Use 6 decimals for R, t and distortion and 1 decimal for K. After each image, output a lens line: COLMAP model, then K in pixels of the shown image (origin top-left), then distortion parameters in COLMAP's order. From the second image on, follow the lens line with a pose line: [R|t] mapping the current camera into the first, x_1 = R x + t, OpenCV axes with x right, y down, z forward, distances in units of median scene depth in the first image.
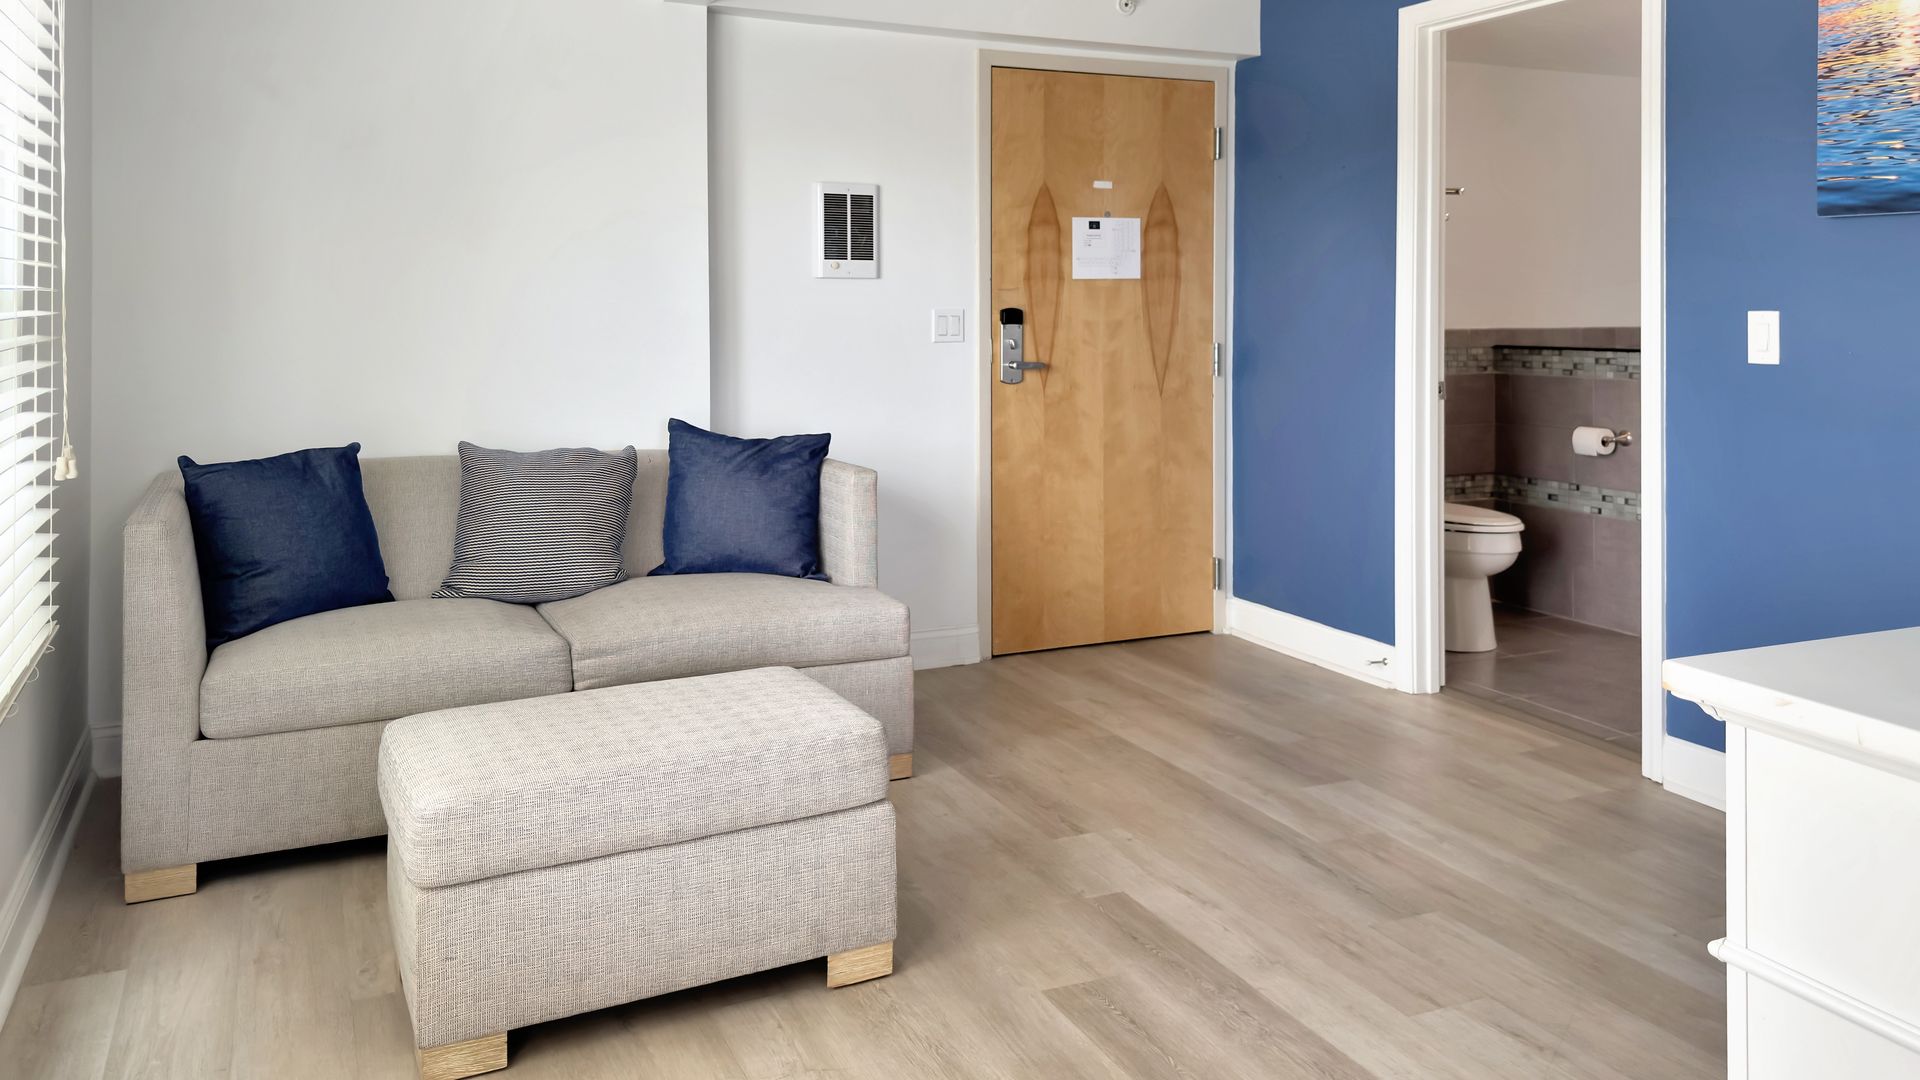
lens RADIAL K [[1414.9, 0, 964.4], [0, 1414.9, 509.0], [0, 0, 1]] dist [0.070298, -0.062795]
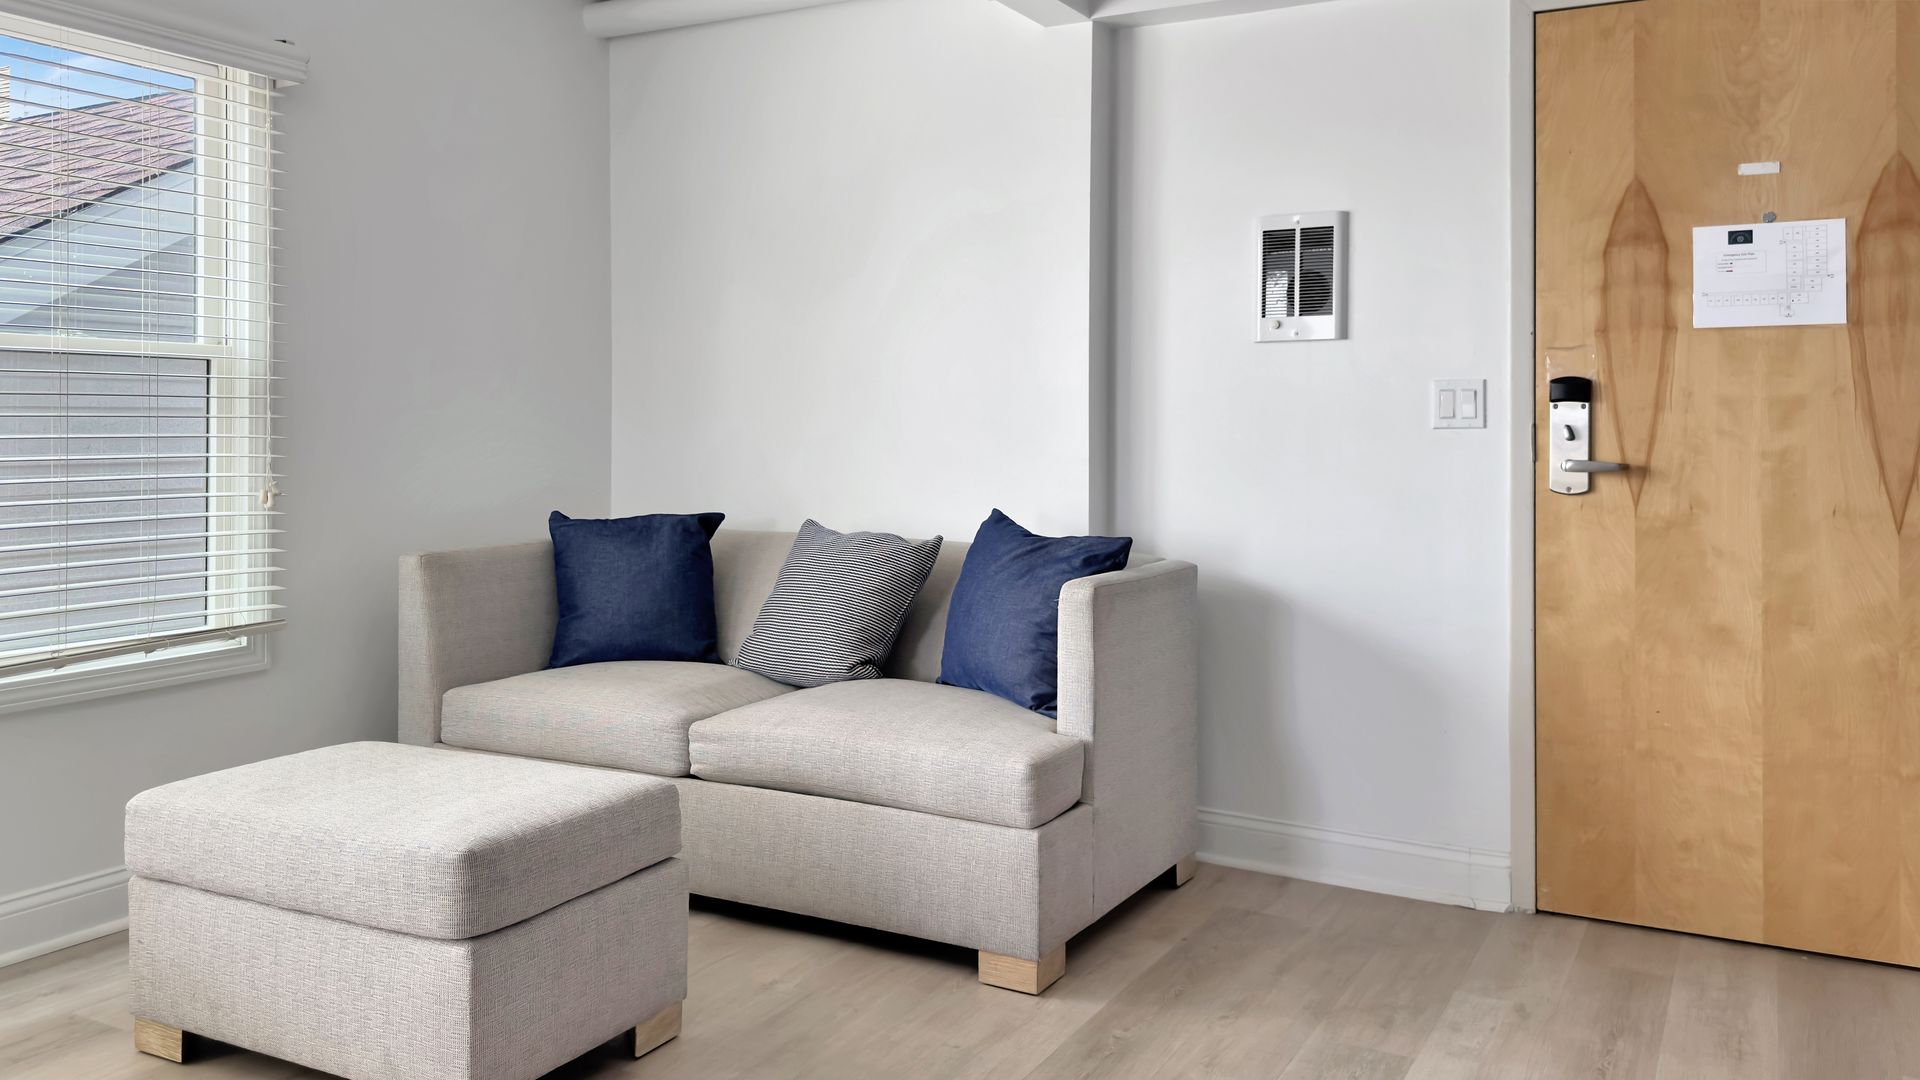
lens RADIAL K [[1445.9, 0, 955.7], [0, 1445.9, 590.5], [0, 0, 1]] dist [0.130506, -0.245575]
pose [[0.568401, 0.092397, -0.817547, 0.424173], [-0.121406, 0.992216, 0.027730, -0.029998], [0.813745, 0.083493, 0.575194, 0.391859]]
